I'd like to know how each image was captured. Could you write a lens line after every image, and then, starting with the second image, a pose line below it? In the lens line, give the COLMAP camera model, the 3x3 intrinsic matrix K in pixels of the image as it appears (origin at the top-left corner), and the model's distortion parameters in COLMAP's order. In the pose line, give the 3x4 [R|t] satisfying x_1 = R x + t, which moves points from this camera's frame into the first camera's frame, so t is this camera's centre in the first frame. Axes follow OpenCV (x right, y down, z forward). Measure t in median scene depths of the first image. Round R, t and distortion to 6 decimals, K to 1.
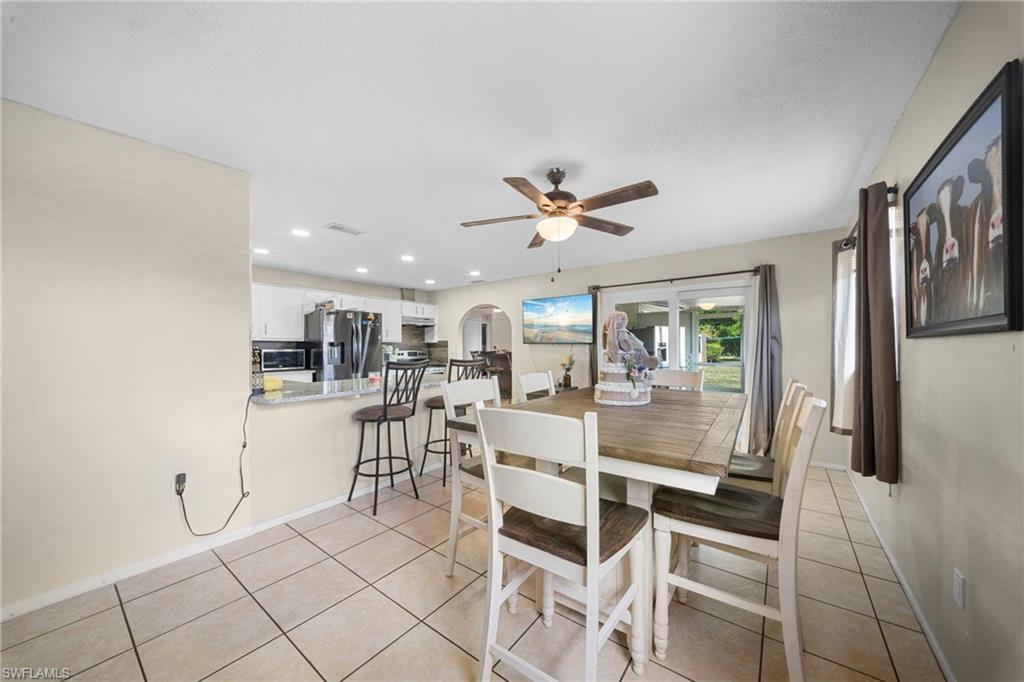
lens RADIAL K [[359.3, 0, 498.8], [0, 359.3, 346.2], [0, 0, 1]] dist [-0.002266, -0.000377]
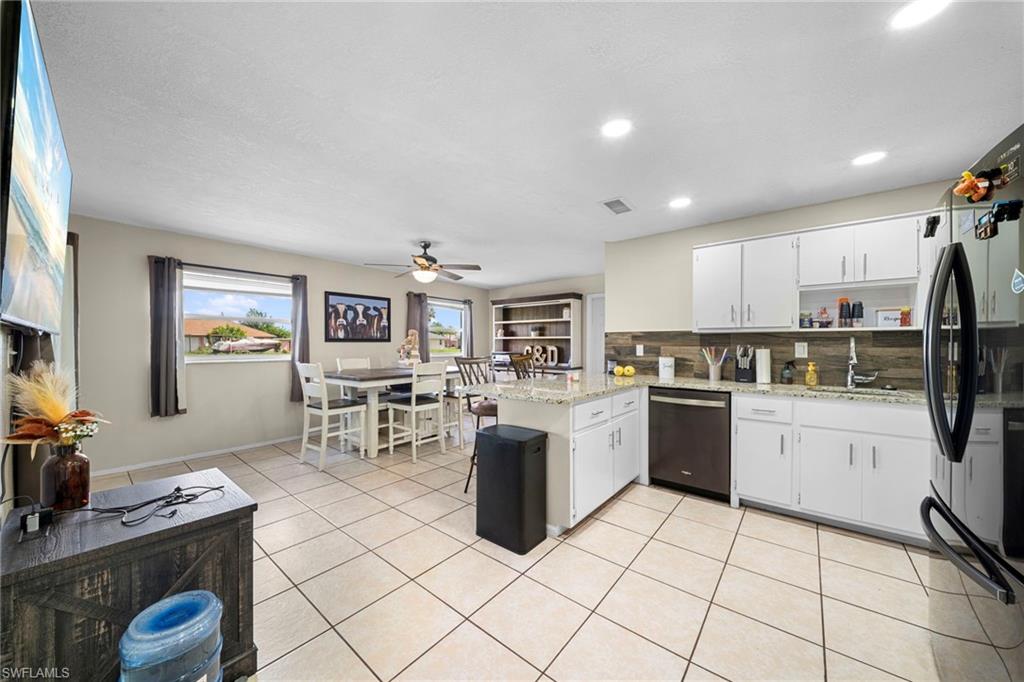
lens RADIAL K [[361.1, 0, 504.4], [0, 361.1, 344.3], [0, 0, 1]] dist [-0.006309, -0.000061]
pose [[-0.999525, 0.001843, 0.030748, -0.127469], [0.001748, 0.999994, -0.003105, 0.003263], [-0.030754, -0.003049, -0.999522, 1.288691]]
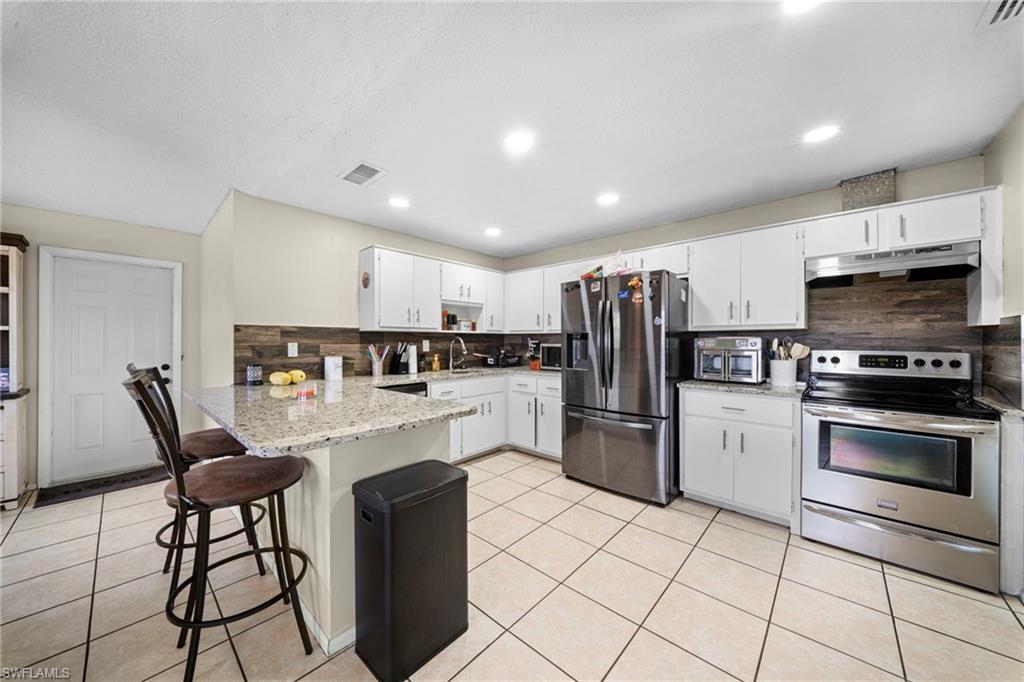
lens RADIAL K [[353.5, 0, 512.0], [0, 353.5, 341.0], [0, 0, 1]] dist [-0.007389, -0.000241]
pose [[-0.073548, 0.003221, -0.997286, 0.165897], [0.005233, 0.999982, 0.002844, -0.000045], [0.997278, -0.005009, -0.073564, 0.928854]]
